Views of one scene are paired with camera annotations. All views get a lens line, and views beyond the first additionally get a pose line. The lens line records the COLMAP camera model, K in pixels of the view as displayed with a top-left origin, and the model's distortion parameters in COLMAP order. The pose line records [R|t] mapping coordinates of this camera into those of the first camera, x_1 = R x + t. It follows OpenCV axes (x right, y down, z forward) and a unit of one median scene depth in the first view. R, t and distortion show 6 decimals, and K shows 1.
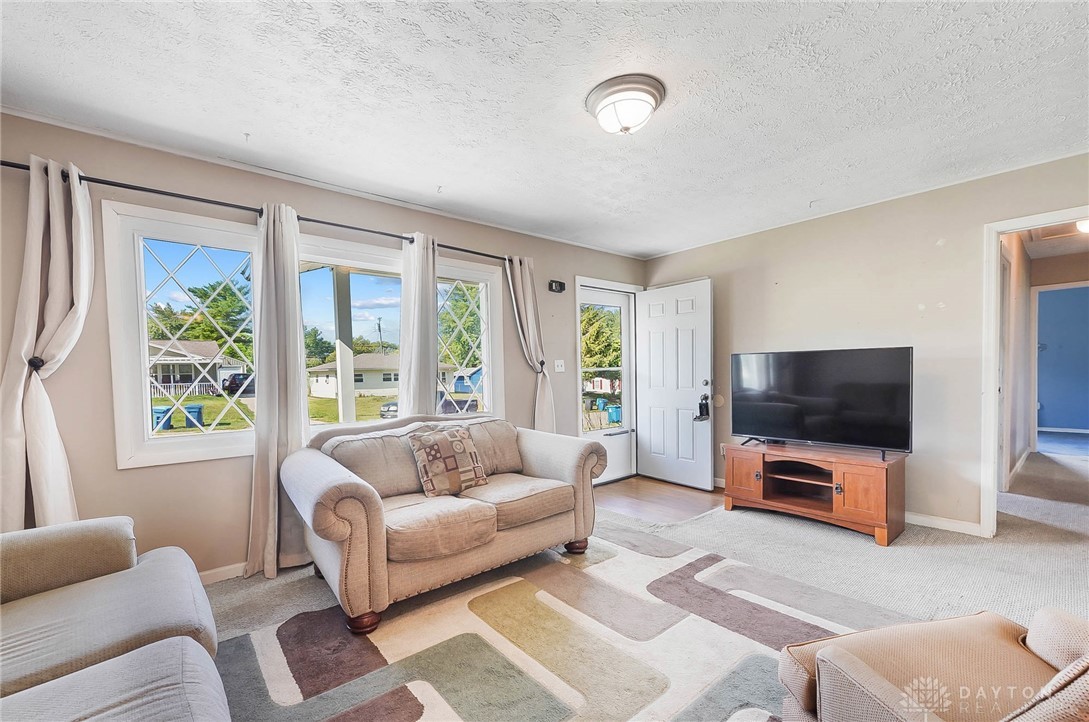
lens RADIAL K [[454.4, 0, 543.1], [0, 454.4, 384.8], [0, 0, 1]] dist [0.001410, -0.006446]
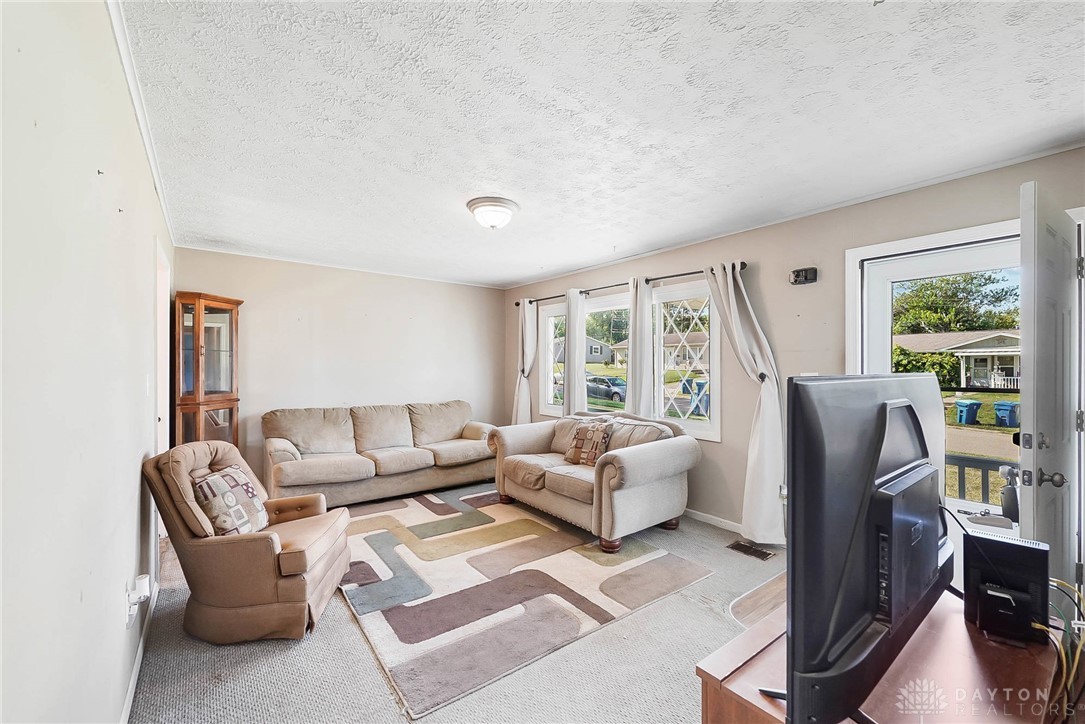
lens RADIAL K [[443.5, 0, 542.5], [0, 443.5, 362.0], [0, 0, 1]] dist [-0.000275, -0.000016]
pose [[-0.048597, 0.006723, -0.998796, 1.248454], [-0.033359, 0.999409, 0.008350, -0.100223], [0.998261, 0.033724, -0.048344, 0.946834]]
